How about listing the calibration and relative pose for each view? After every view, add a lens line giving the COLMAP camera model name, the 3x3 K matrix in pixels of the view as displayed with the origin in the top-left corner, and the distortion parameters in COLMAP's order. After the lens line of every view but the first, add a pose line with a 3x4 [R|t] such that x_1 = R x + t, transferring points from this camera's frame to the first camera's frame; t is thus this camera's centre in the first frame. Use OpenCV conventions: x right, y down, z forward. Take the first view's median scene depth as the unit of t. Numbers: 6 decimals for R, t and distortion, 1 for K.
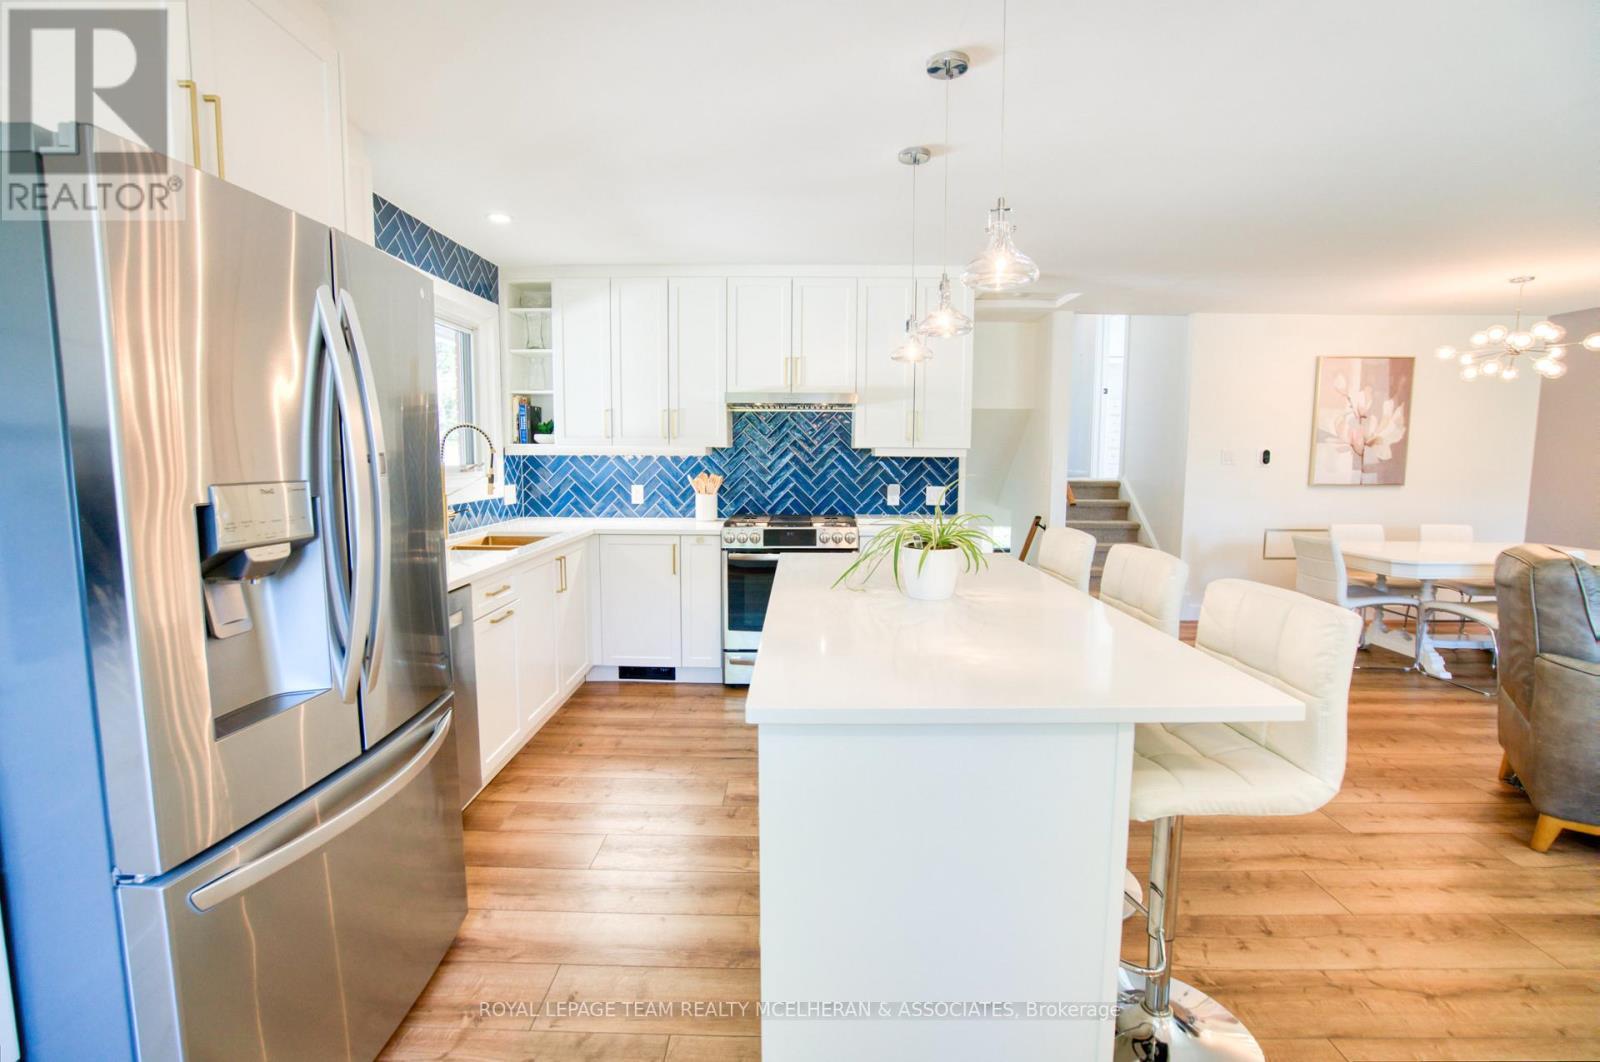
lens RADIAL K [[727.5, 0, 783.4], [0, 727.5, 524.8], [0, 0, 1]] dist [-0.029162, 0.005803]
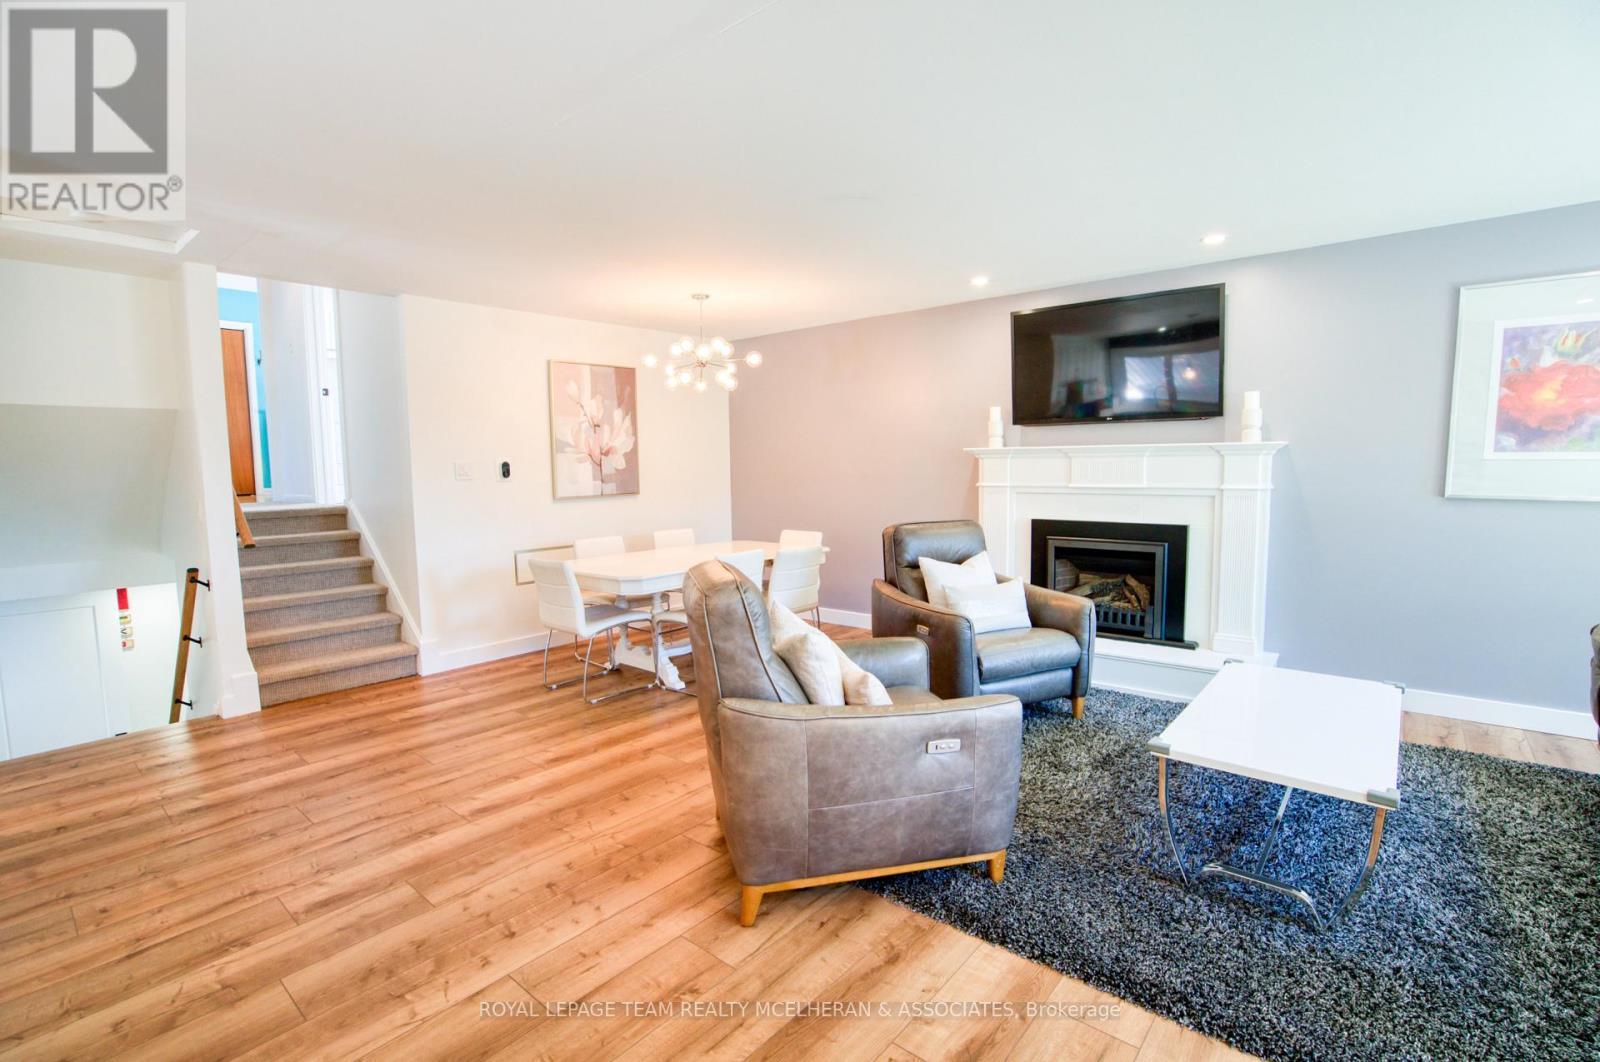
lens RADIAL K [[727.5, 0, 809.1], [0, 727.5, 529.9], [0, 0, 1]] dist [-0.029162, 0.005803]
pose [[0.625423, -0.087593, 0.775354, 0.264764], [0.099309, 0.994534, 0.032249, -0.016552], [-0.773941, 0.056830, 0.630703, 0.202216]]
